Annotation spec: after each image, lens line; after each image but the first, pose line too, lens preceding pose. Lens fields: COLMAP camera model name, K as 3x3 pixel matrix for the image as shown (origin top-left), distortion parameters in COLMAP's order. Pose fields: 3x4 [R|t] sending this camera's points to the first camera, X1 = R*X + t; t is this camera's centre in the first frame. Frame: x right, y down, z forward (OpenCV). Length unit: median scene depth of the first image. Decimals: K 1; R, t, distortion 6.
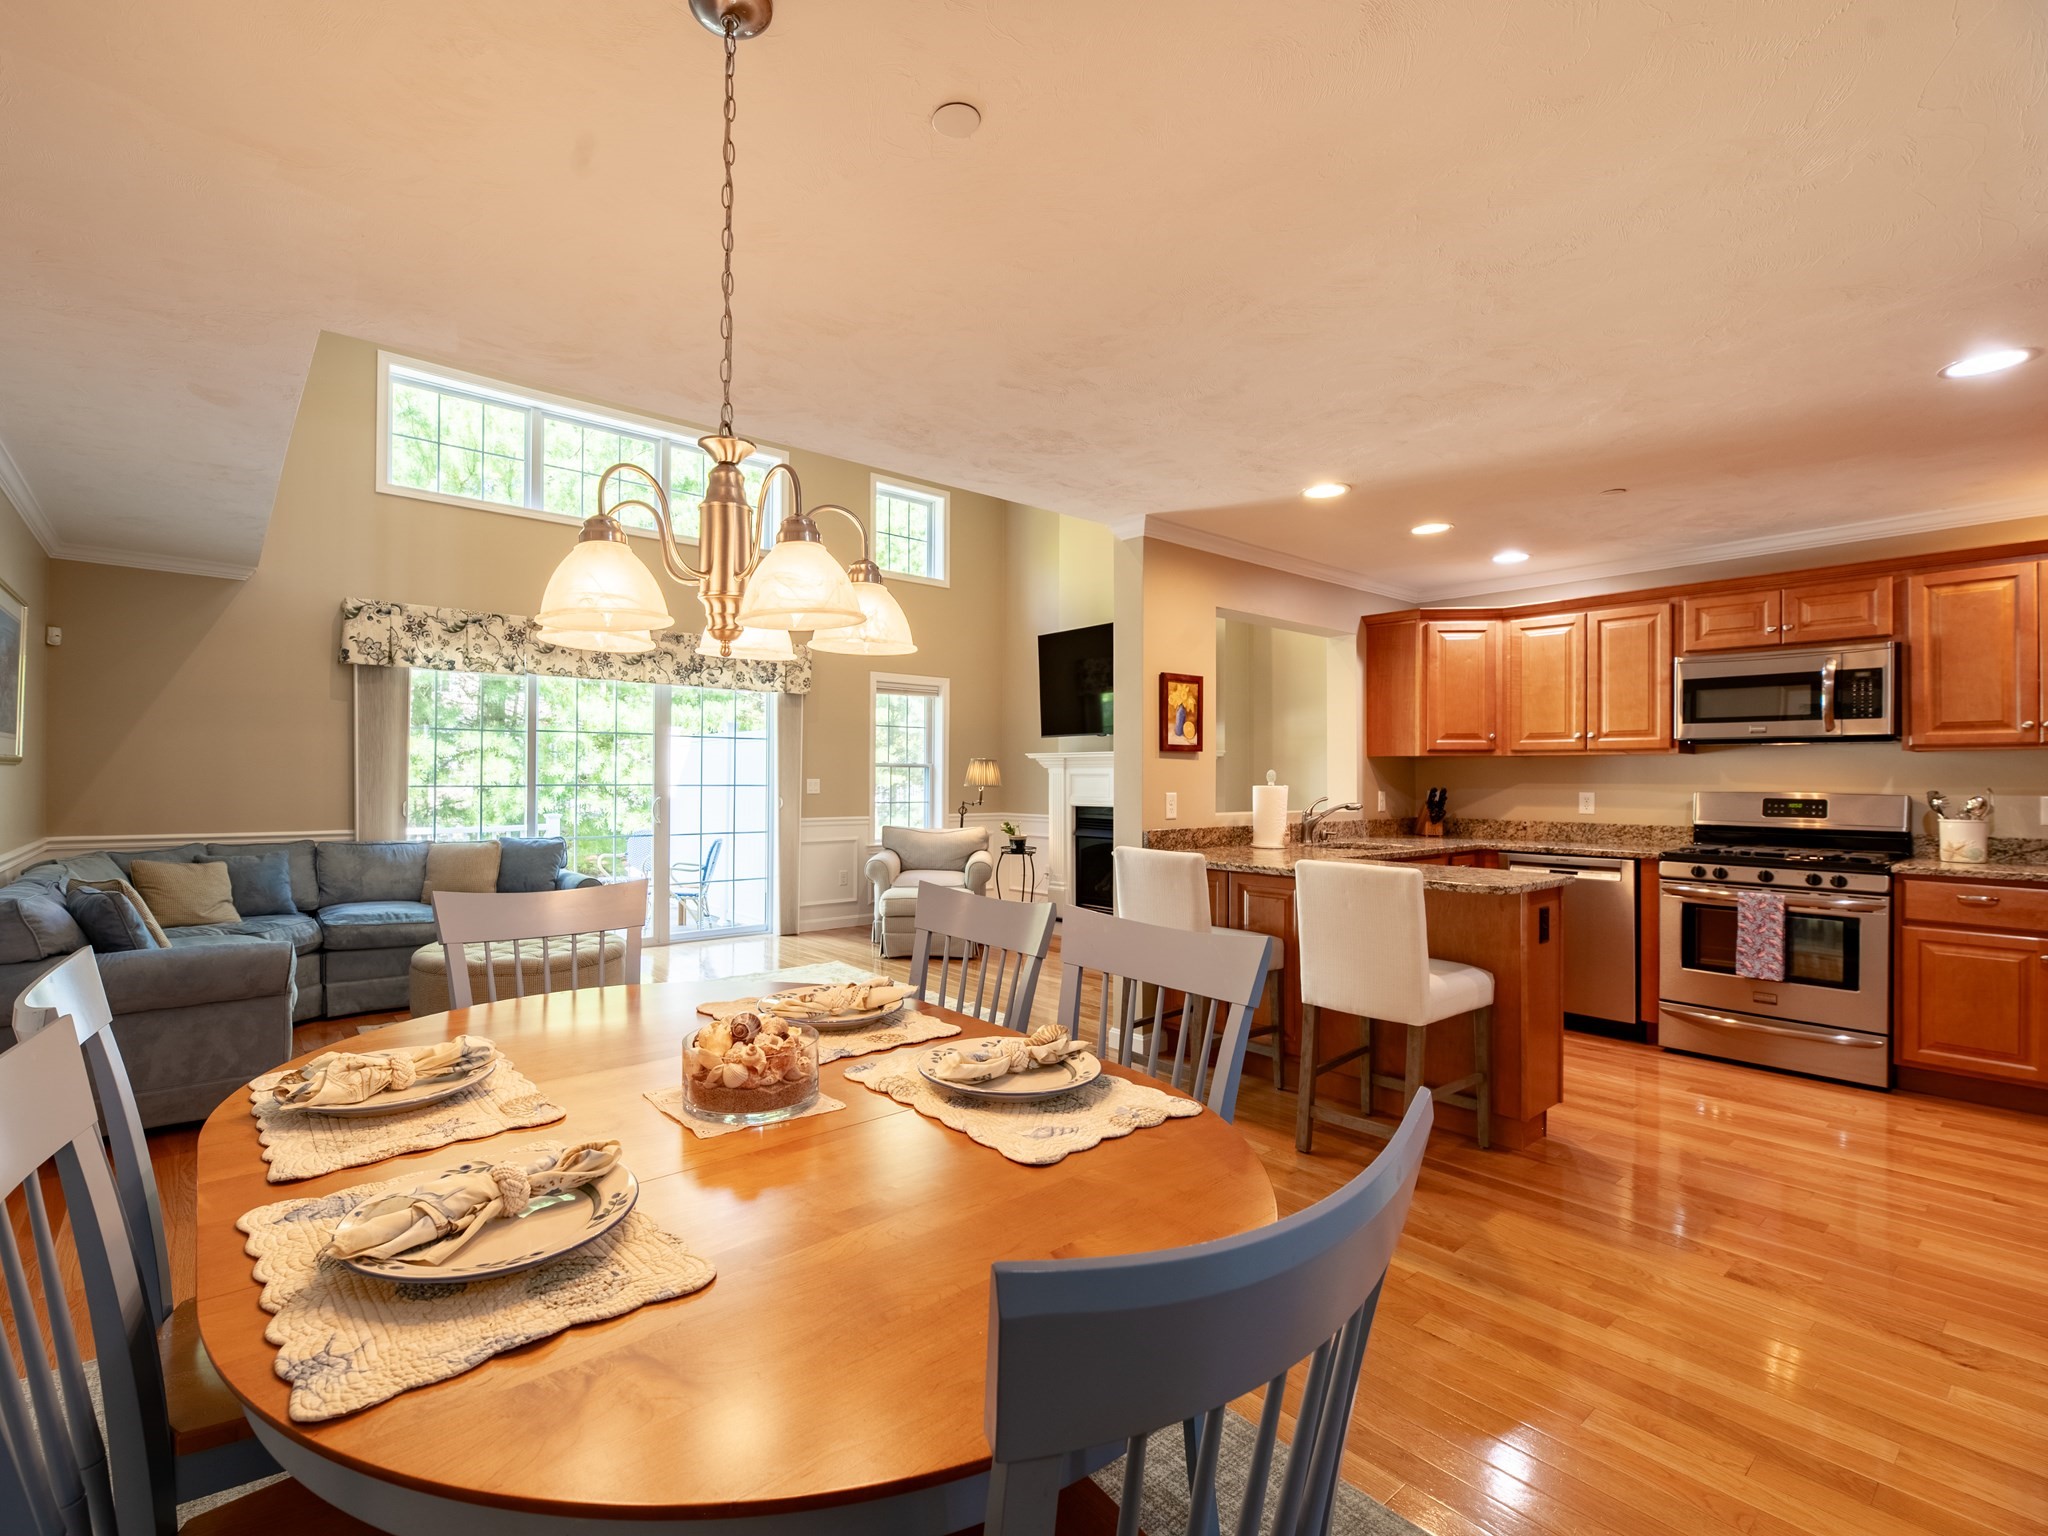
lens RADIAL K [[961.9, 0, 949.8], [0, 961.9, 771.8], [0, 0, 1]] dist [0.000757, -0.002210]
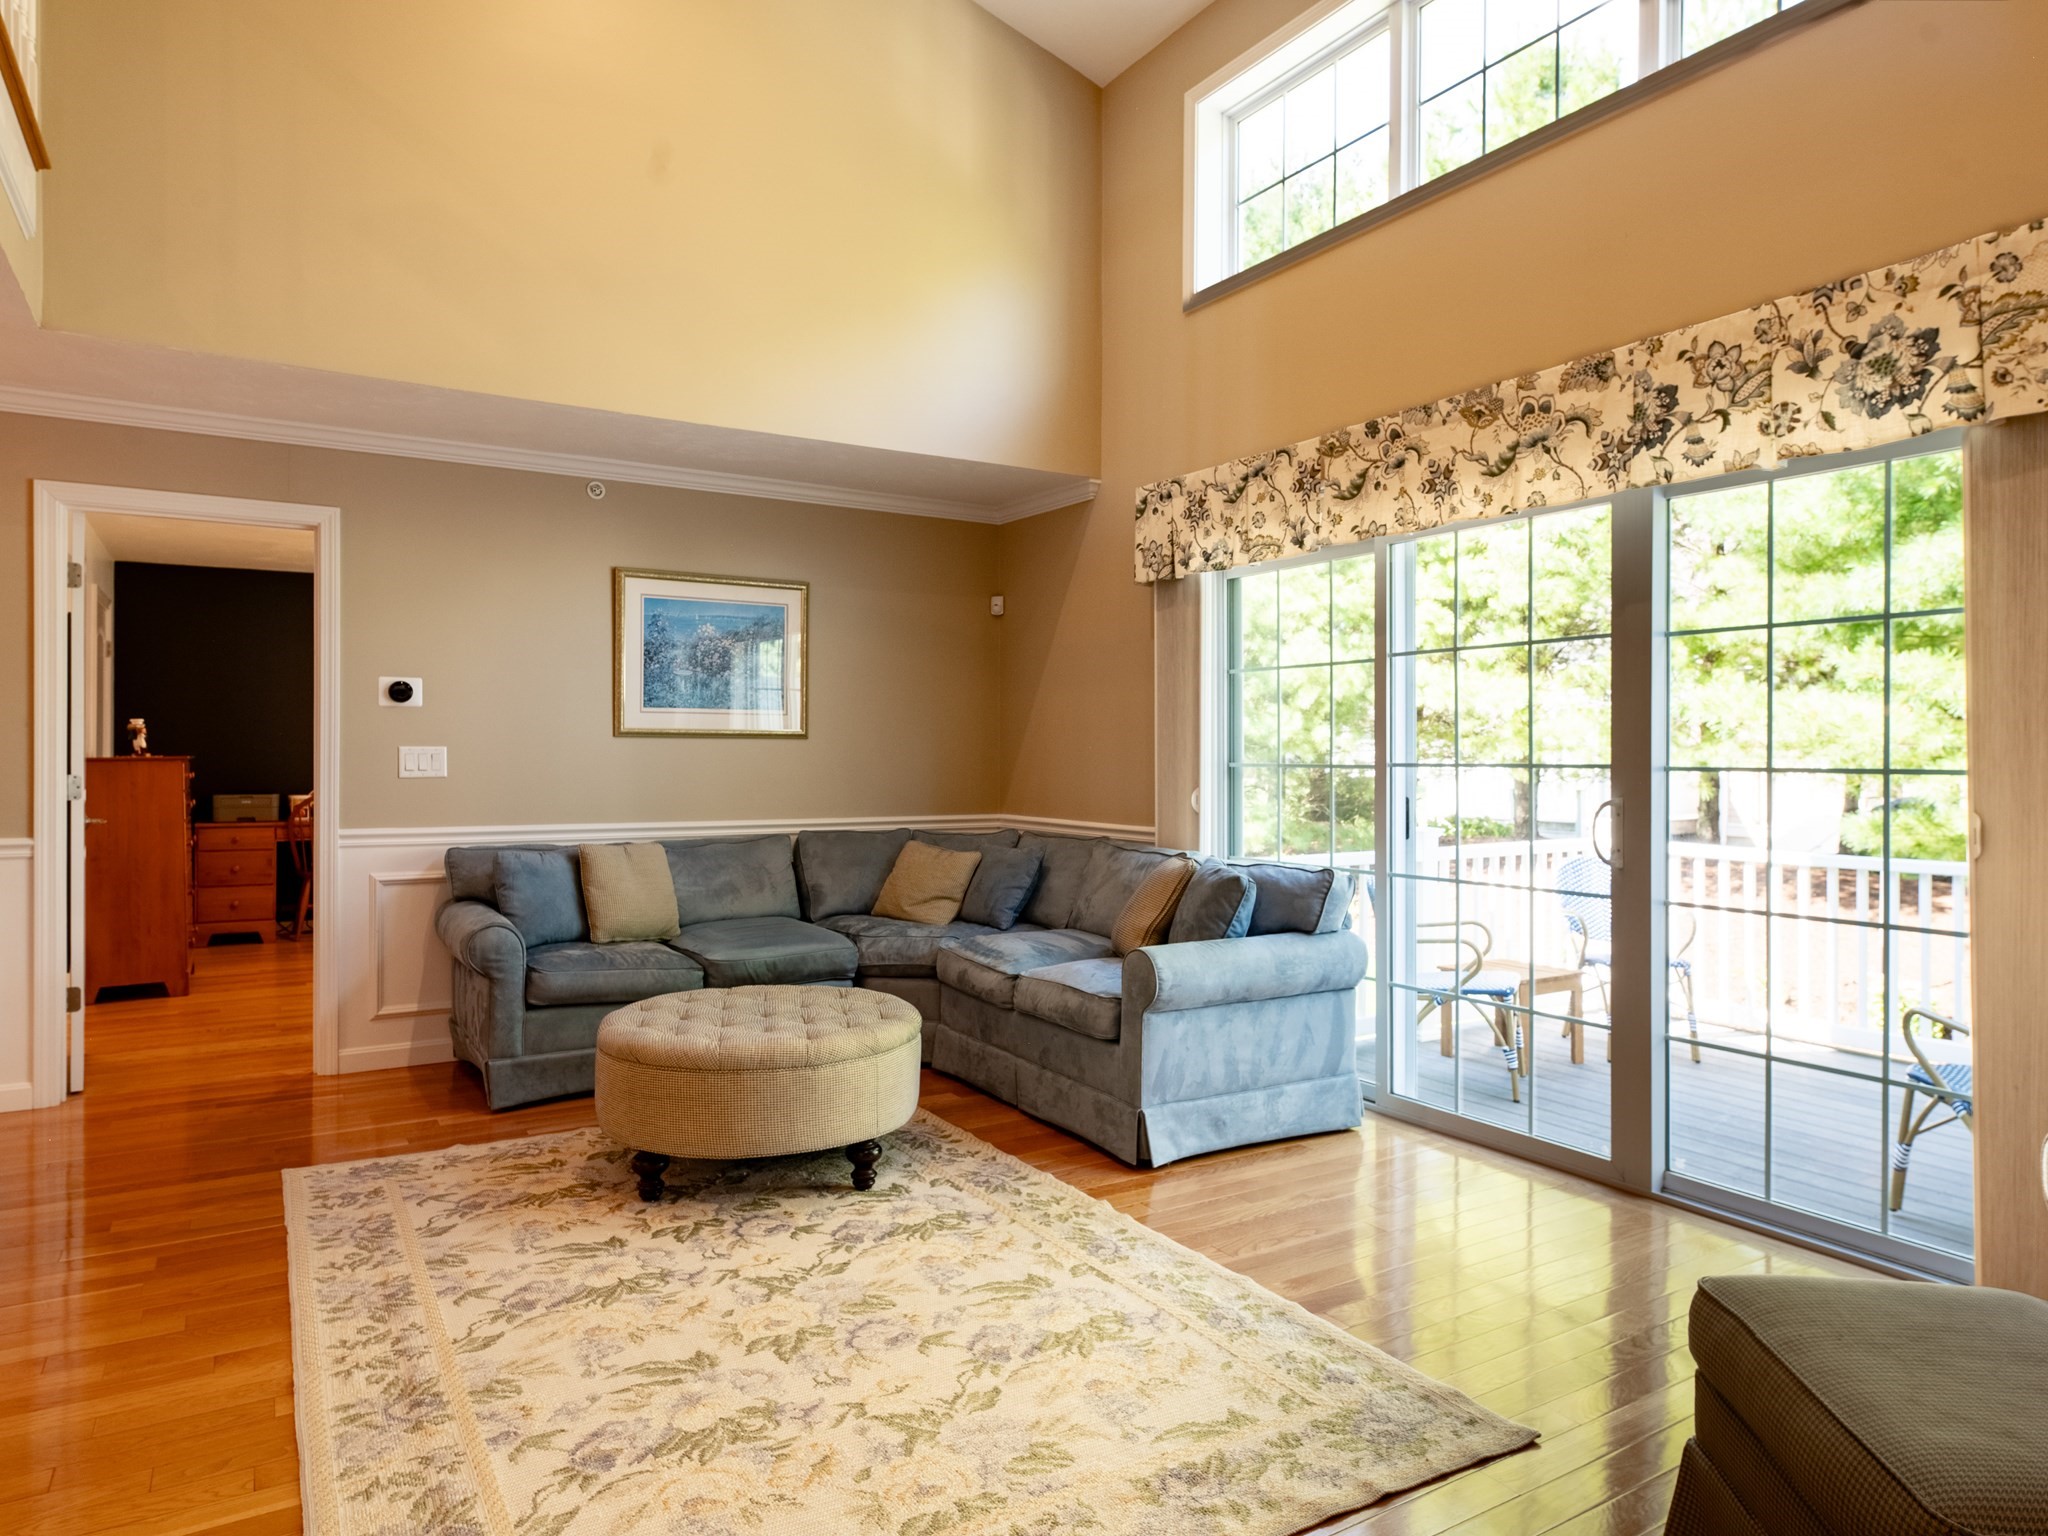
lens RADIAL K [[1292.3, 0, 1019.3], [0, 1292.3, 761.6], [0, 0, 1]] dist [0.007100, 0.000004]
pose [[-0.148199, -0.002756, -0.988954, 0.346973], [0.000665, 0.999996, -0.002887, 0.018843], [0.988957, -0.001085, -0.148197, 1.220687]]
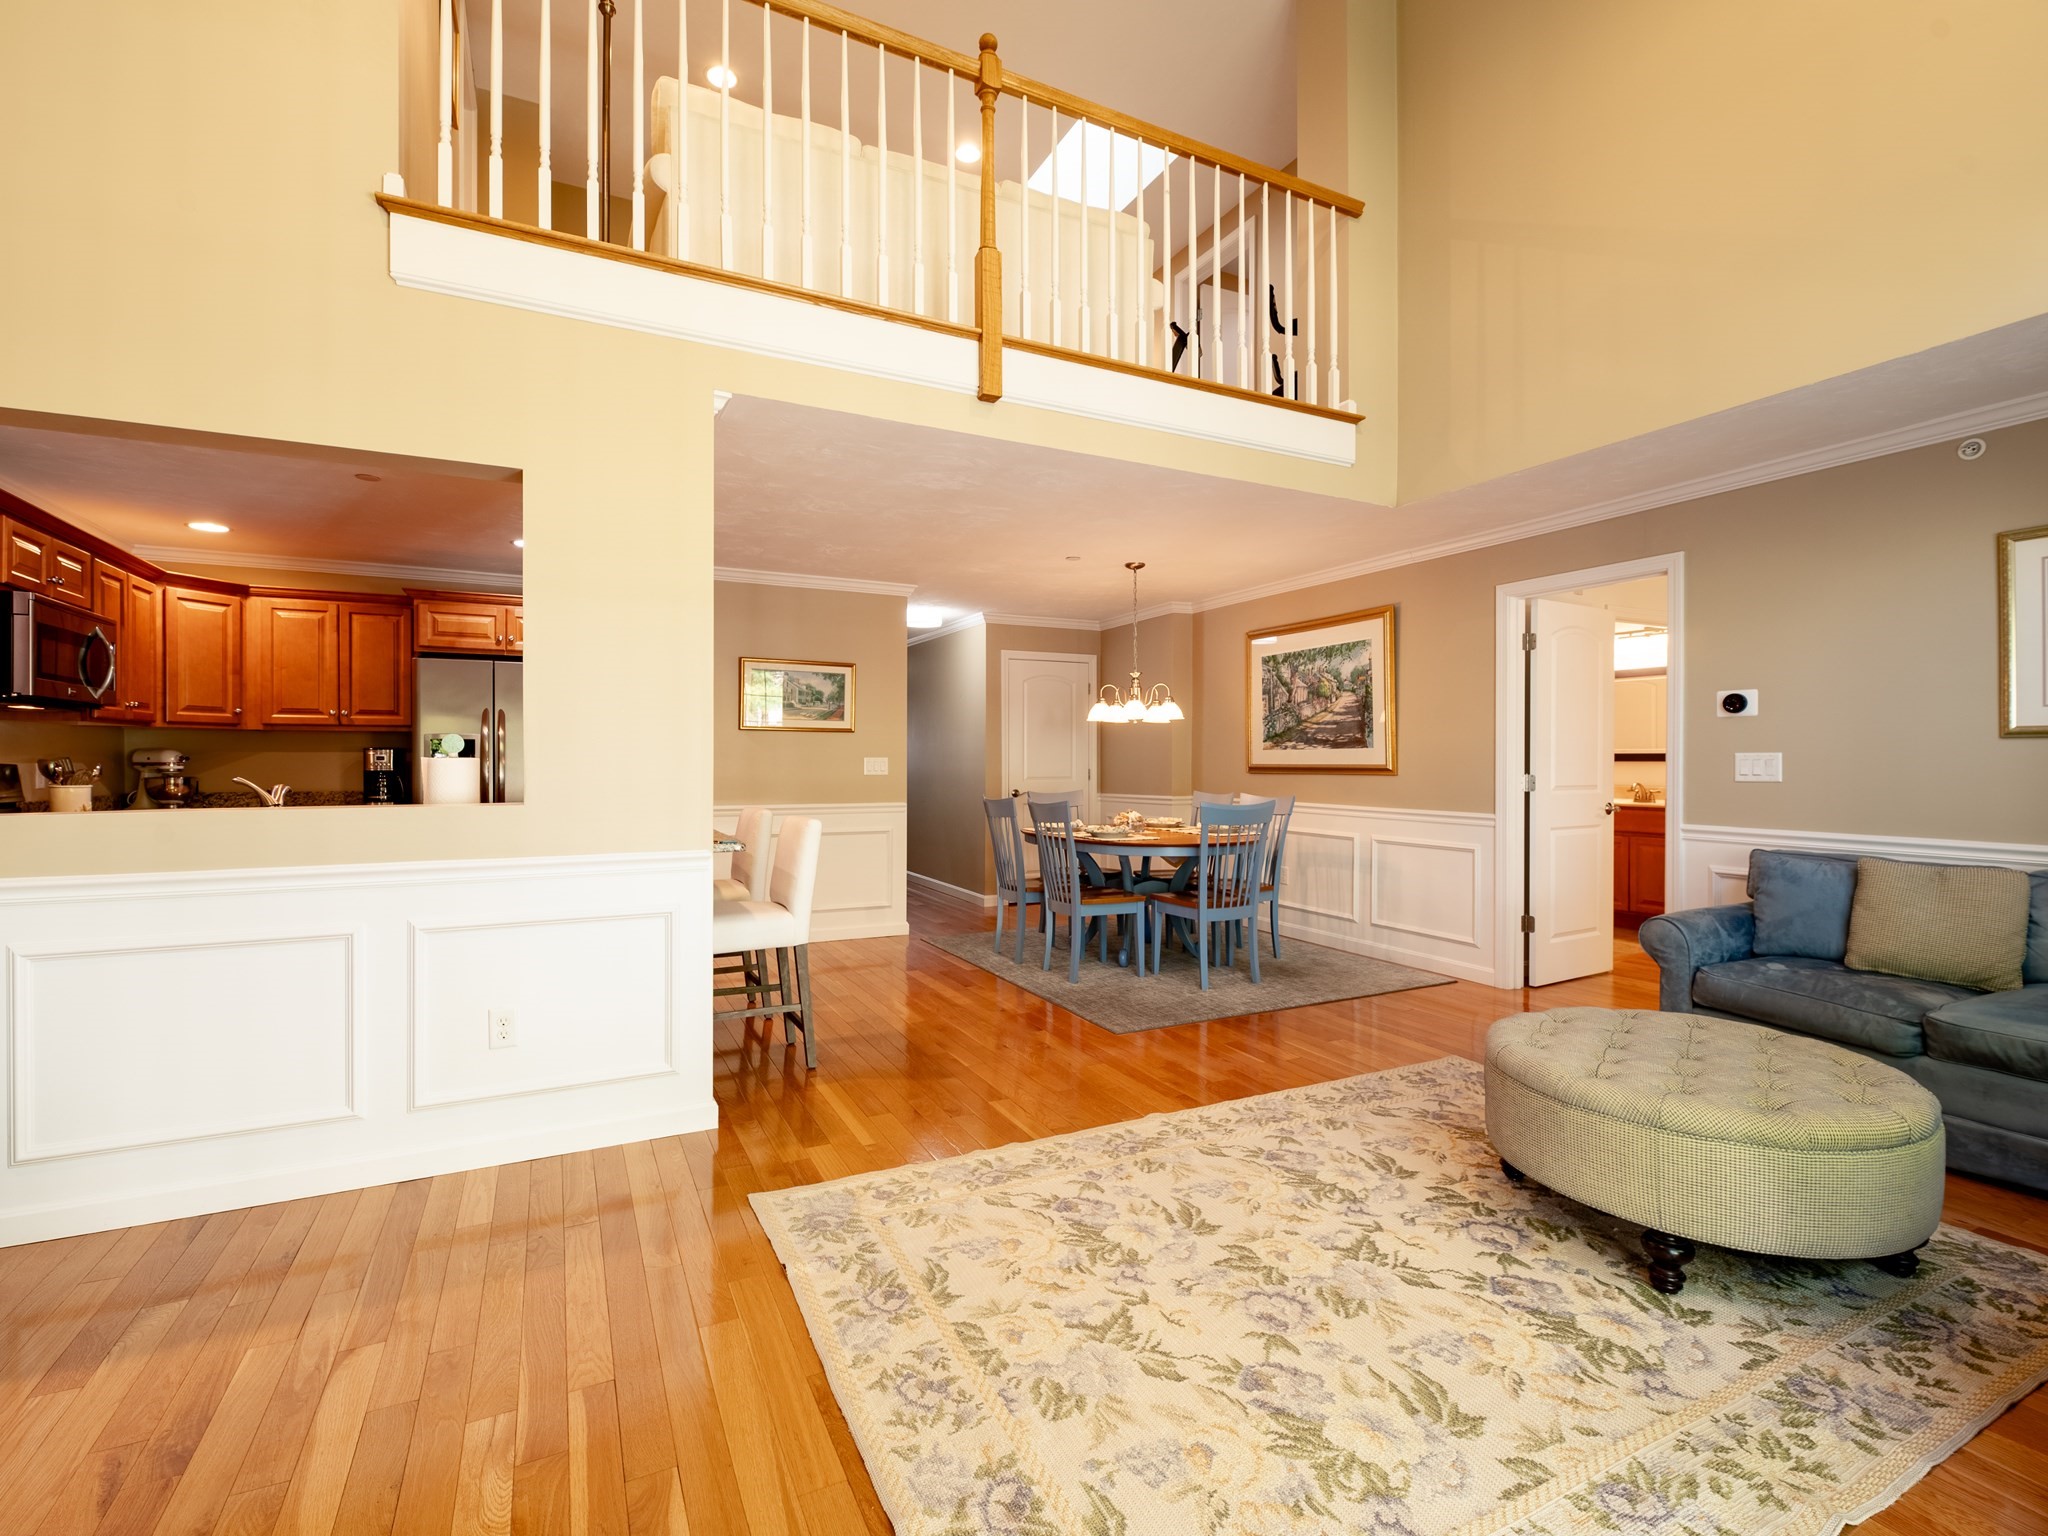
lens RADIAL K [[909.1, 0, 1000.0], [0, 909.1, 761.7], [0, 0, 1]] dist [-0.004846, -0.001355]
pose [[-0.970524, -0.005754, 0.240934, -0.173391], [-0.006386, 0.999978, -0.001841, 0.016611], [-0.240919, -0.003325, -0.970540, 1.510600]]
